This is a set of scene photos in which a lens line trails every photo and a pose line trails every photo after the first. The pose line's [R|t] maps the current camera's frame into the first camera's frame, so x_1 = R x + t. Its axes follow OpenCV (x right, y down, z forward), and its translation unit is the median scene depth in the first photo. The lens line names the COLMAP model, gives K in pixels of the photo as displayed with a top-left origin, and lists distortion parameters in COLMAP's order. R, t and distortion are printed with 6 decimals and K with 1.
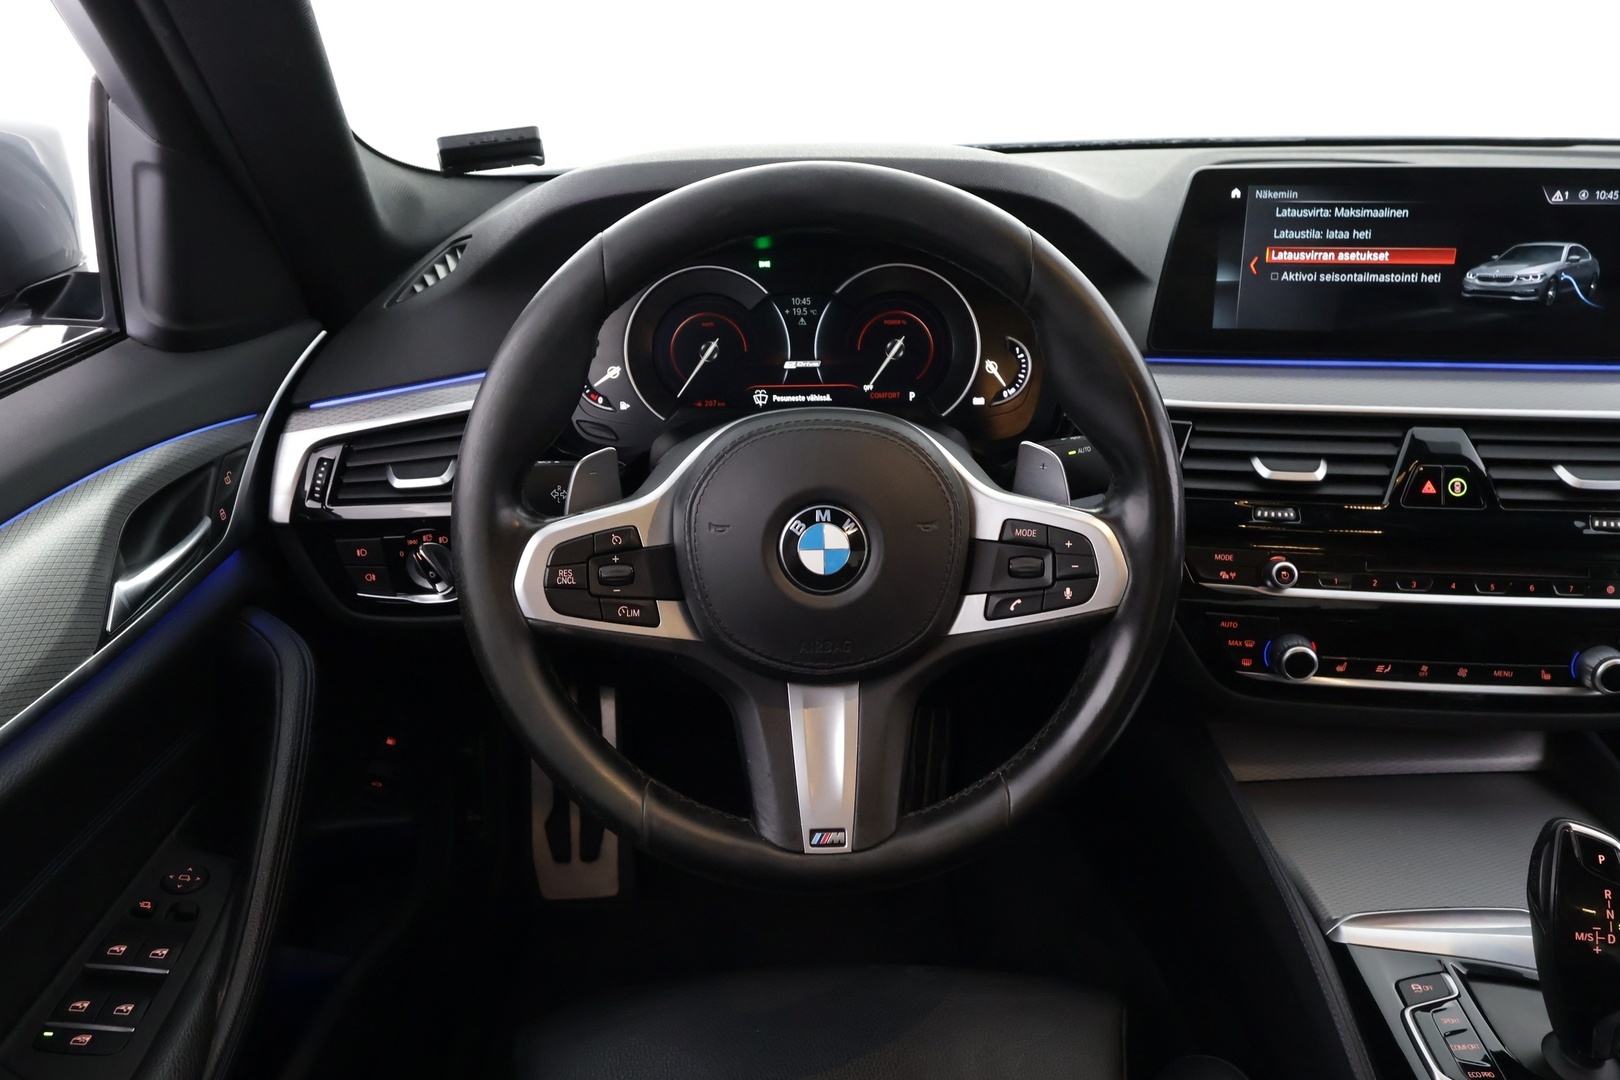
lens RADIAL K [[1253.0, 0, 798.7], [0, 1253.0, 533.6], [0, 0, 1]] dist [-0.003295, 0.013660]
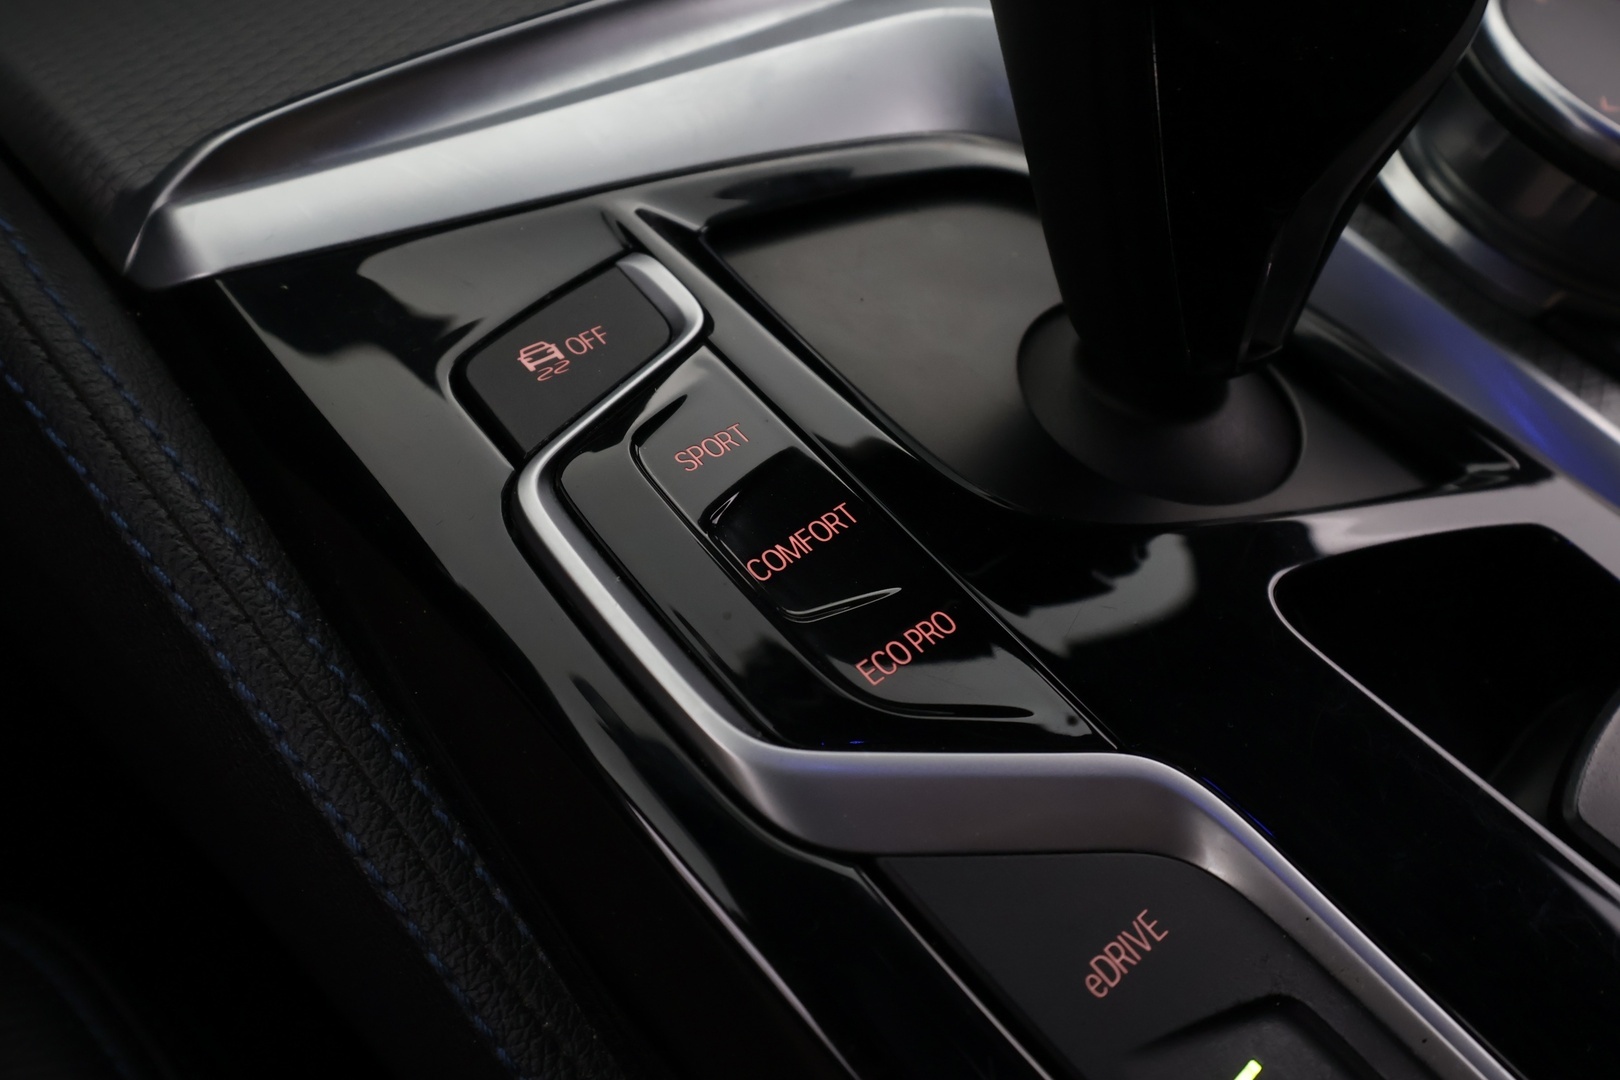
lens RADIAL K [[1292.7, 0, 824.0], [0, 1292.7, 533.6], [0, 0, 1]] dist [-0.001532, 0.002880]
pose [[0.750894, -0.425742, 0.504877, 0.352025], [0.166322, 0.861744, 0.479306, 0.252057], [-0.639136, -0.275936, 0.717889, 0.697155]]
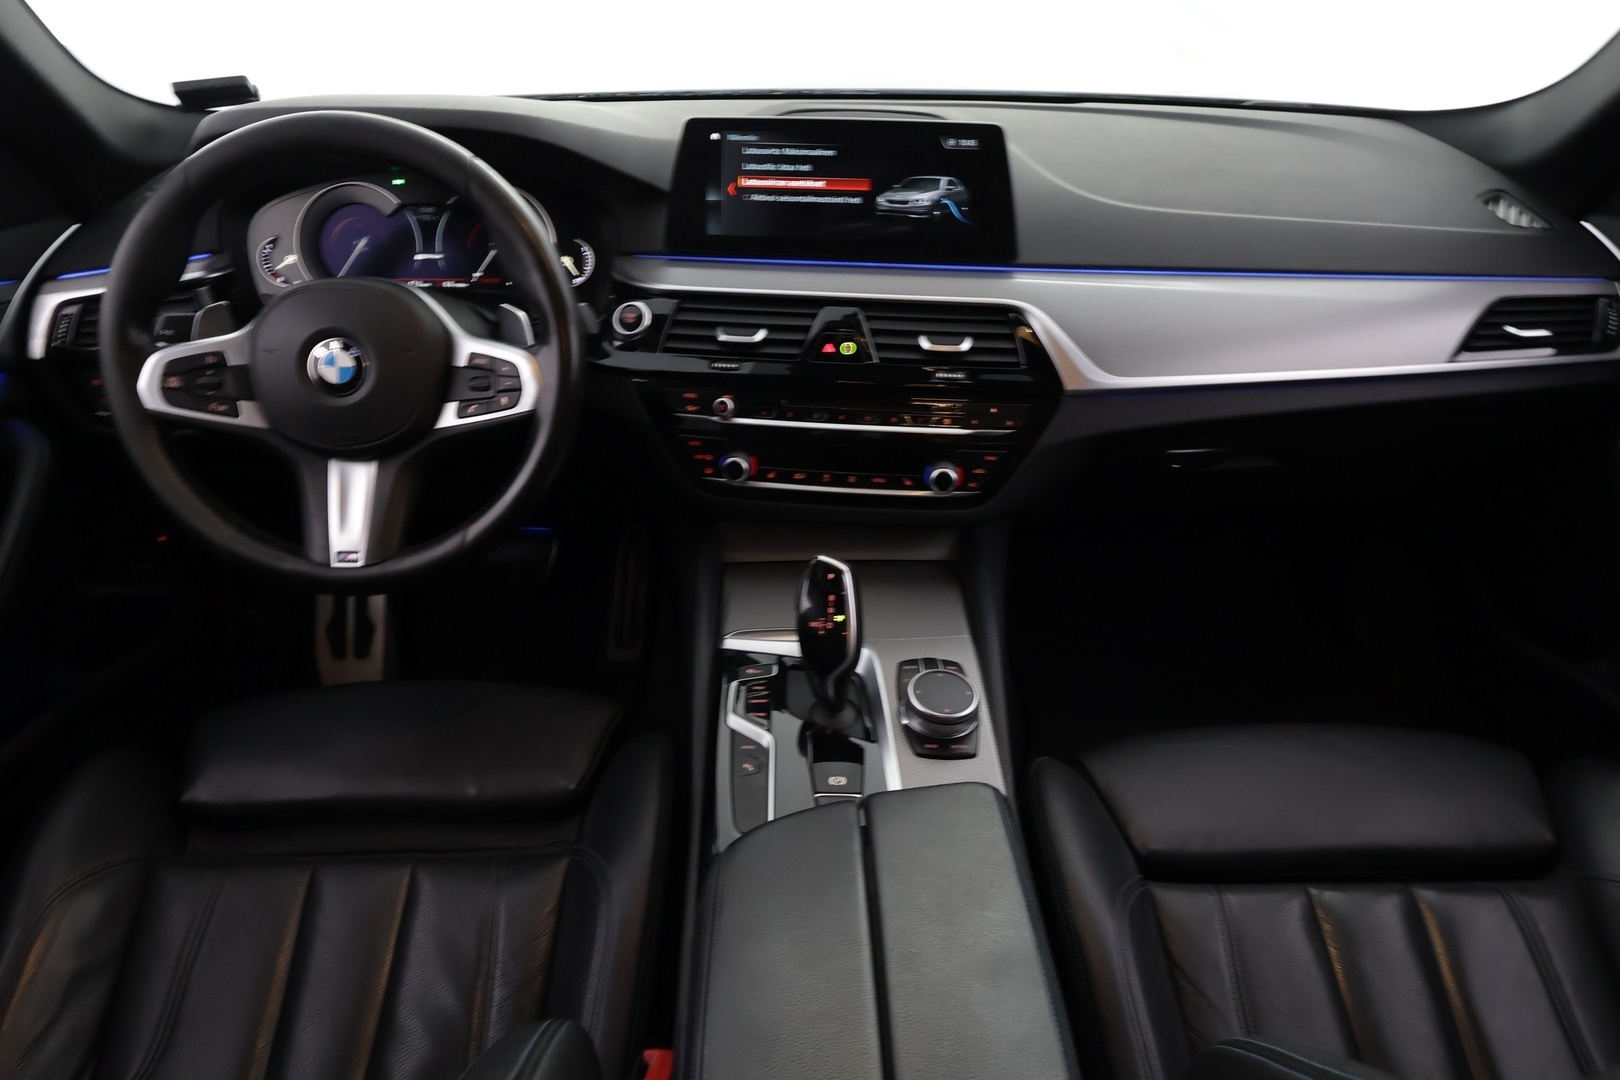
lens RADIAL K [[1253.0, 0, 804.6], [0, 1253.0, 543.9], [0, 0, 1]] dist [-0.003295, 0.013660]
pose [[0.999677, 0.022096, -0.012552, 0.499488], [-0.021325, 0.998058, 0.058529, 0.102847], [0.013821, -0.058243, 0.998207, -0.438500]]
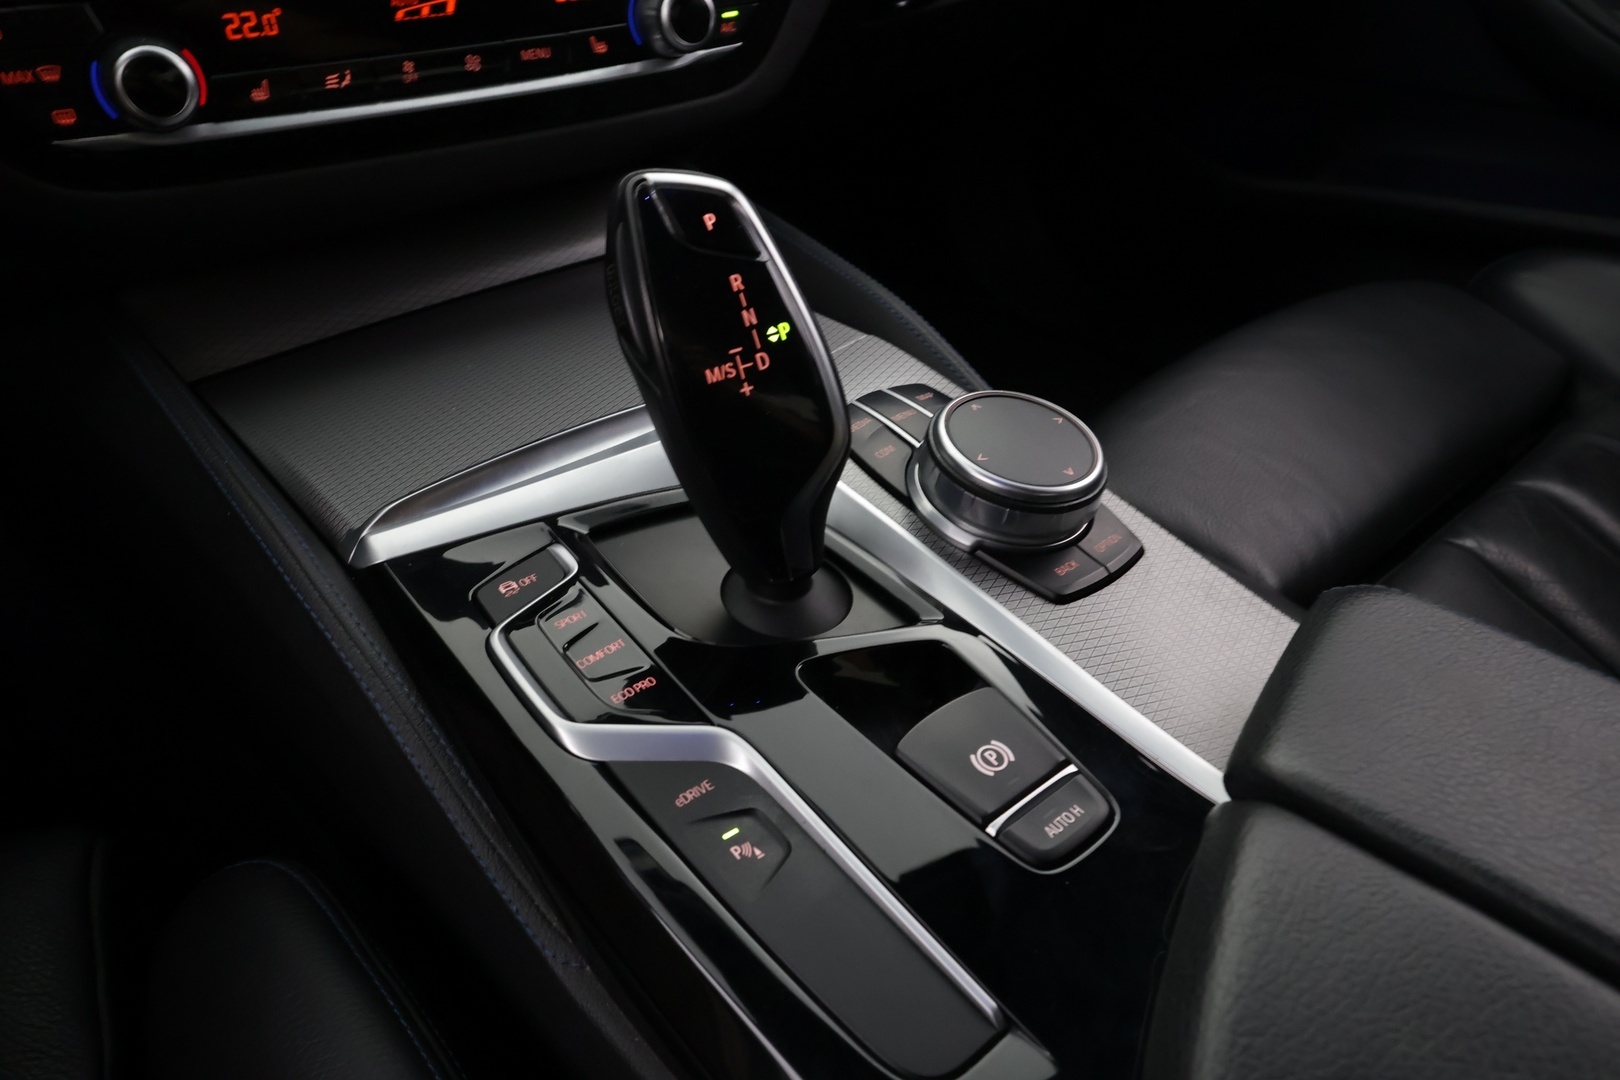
lens RADIAL K [[1134.0, 0, 807.5], [0, 1134.0, 544.7], [0, 0, 1]] dist [0.009580, -0.007285]
pose [[0.786783, -0.357437, 0.503201, 0.310561], [0.242049, 0.928630, 0.281174, 0.208896], [-0.567790, -0.099424, 0.817147, 0.465681]]
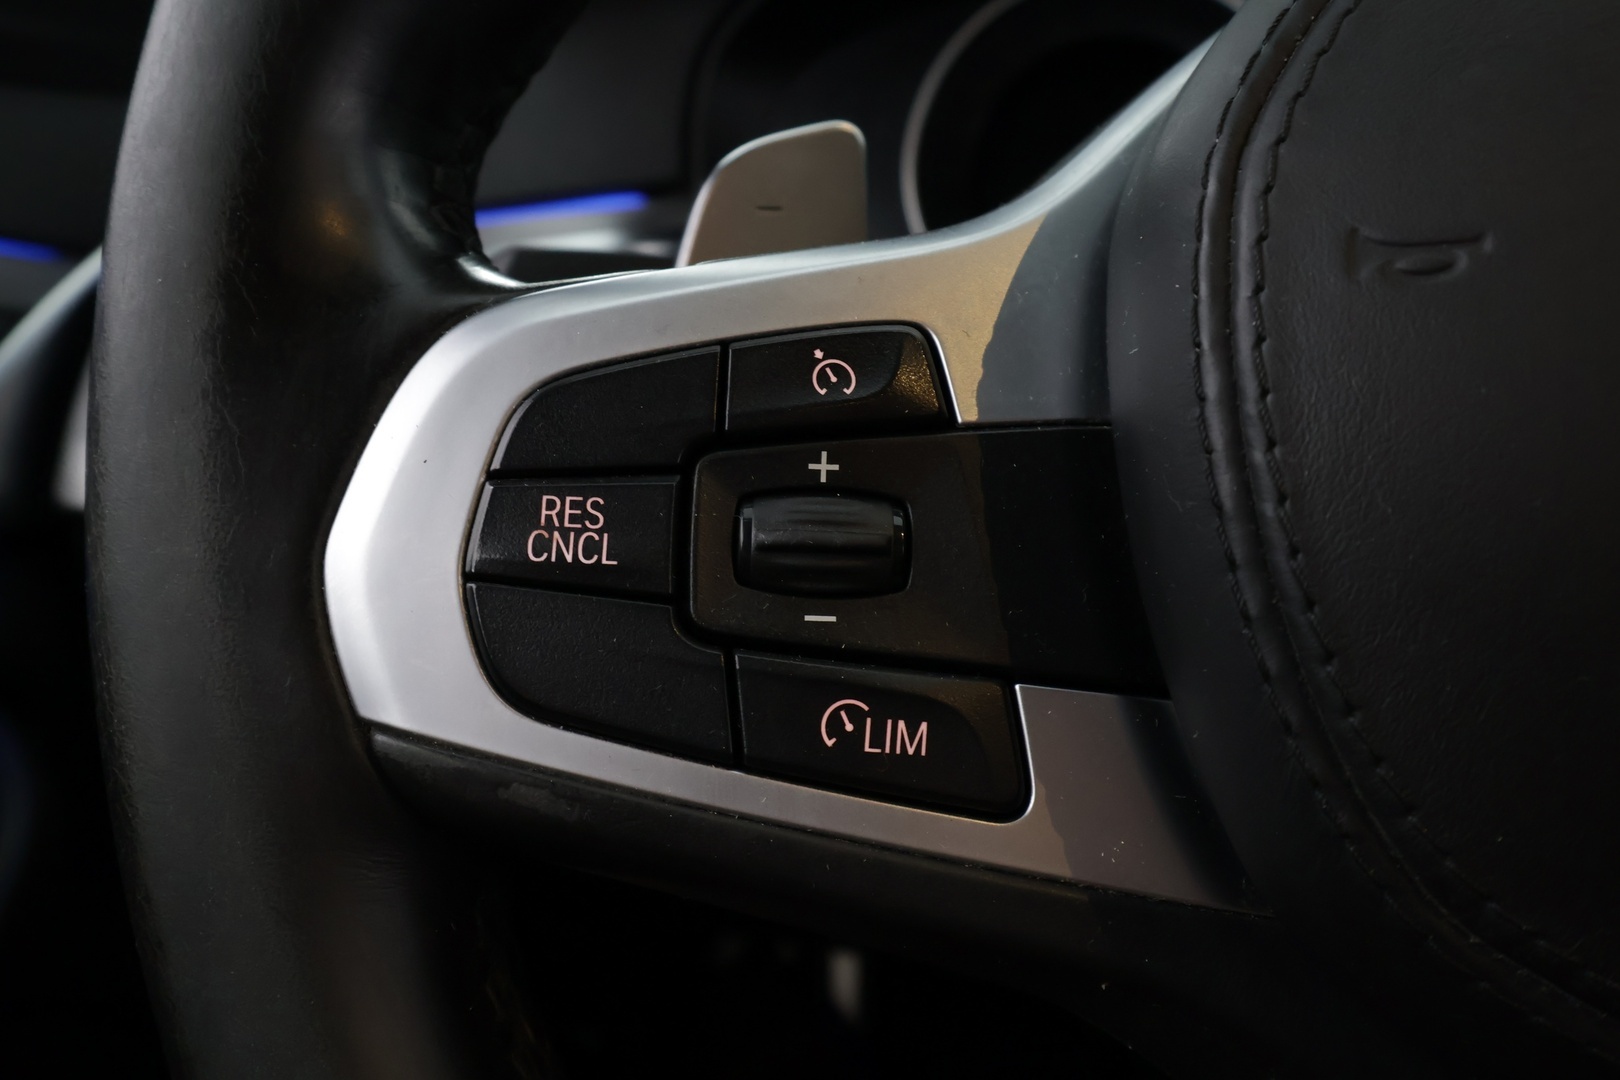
lens RADIAL K [[1292.7, 0, 813.2], [0, 1292.7, 531.2], [0, 0, 1]] dist [-0.001532, 0.002880]
pose [[0.977688, 0.022271, -0.208878, -0.085214], [-0.054856, 0.986929, -0.151535, 0.051972], [0.202773, 0.159612, 0.966130, 0.658059]]
